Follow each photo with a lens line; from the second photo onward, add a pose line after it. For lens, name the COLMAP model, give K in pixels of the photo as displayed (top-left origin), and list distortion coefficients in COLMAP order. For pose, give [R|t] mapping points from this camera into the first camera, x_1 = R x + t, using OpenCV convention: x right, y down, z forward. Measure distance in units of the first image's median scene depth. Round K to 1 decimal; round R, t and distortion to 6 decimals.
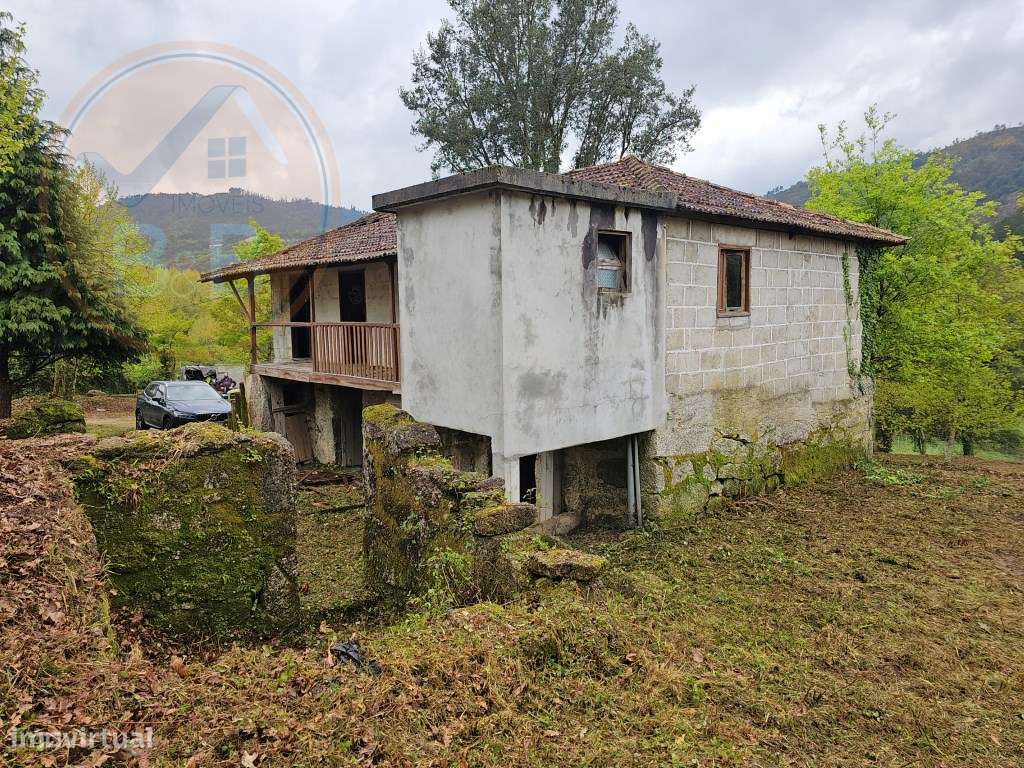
lens RADIAL K [[661.6, 0, 509.7], [0, 661.6, 388.0], [0, 0, 1]] dist [0.070170, -0.001083]
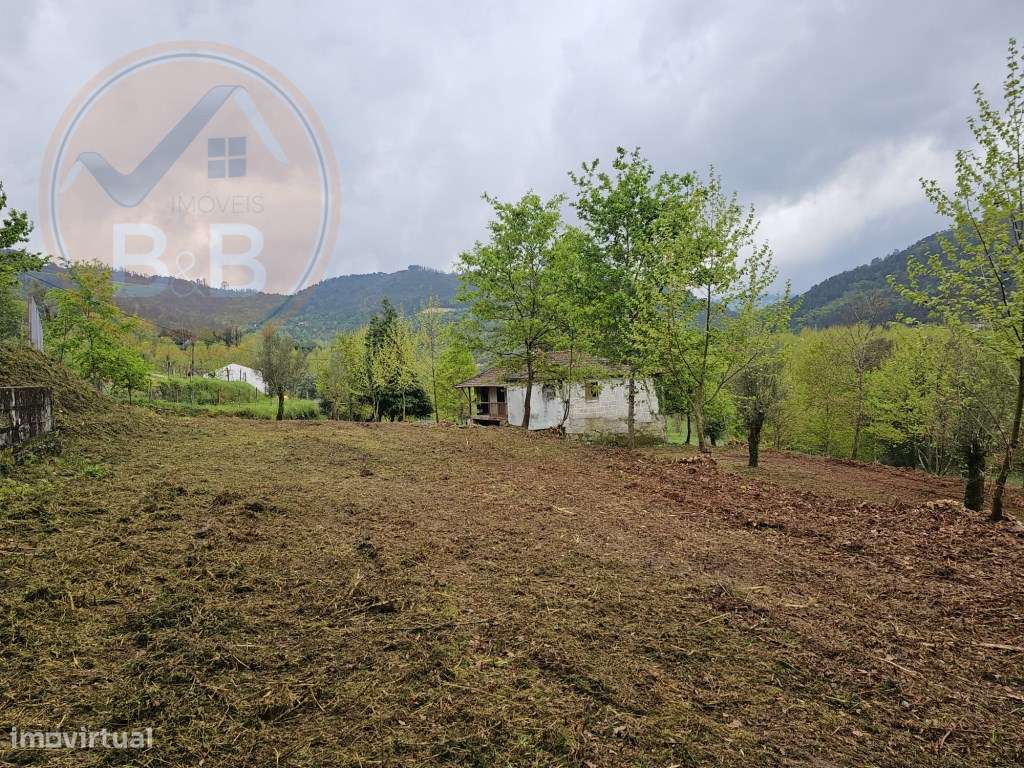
lens RADIAL K [[661.6, 0, 509.7], [0, 661.6, 388.0], [0, 0, 1]] dist [0.070170, -0.001083]
pose [[0.970347, -0.033752, -0.239348, 0.926221], [0.013404, 0.996193, -0.086138, 0.179778], [0.241344, 0.080376, 0.967105, -3.373769]]
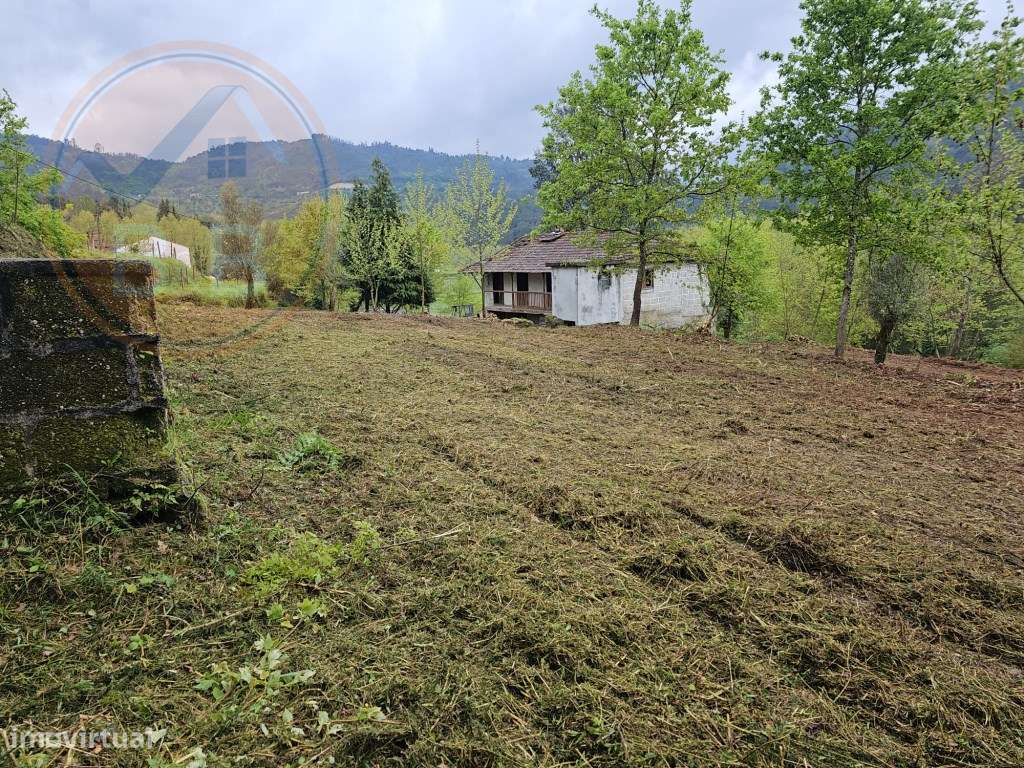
lens RADIAL K [[661.6, 0, 509.7], [0, 661.6, 388.0], [0, 0, 1]] dist [0.070170, -0.001083]
pose [[0.993022, 0.001254, -0.117923, 0.046721], [0.009004, 0.996218, 0.086418, 0.108463], [0.117586, -0.086877, 0.989255, -2.859681]]
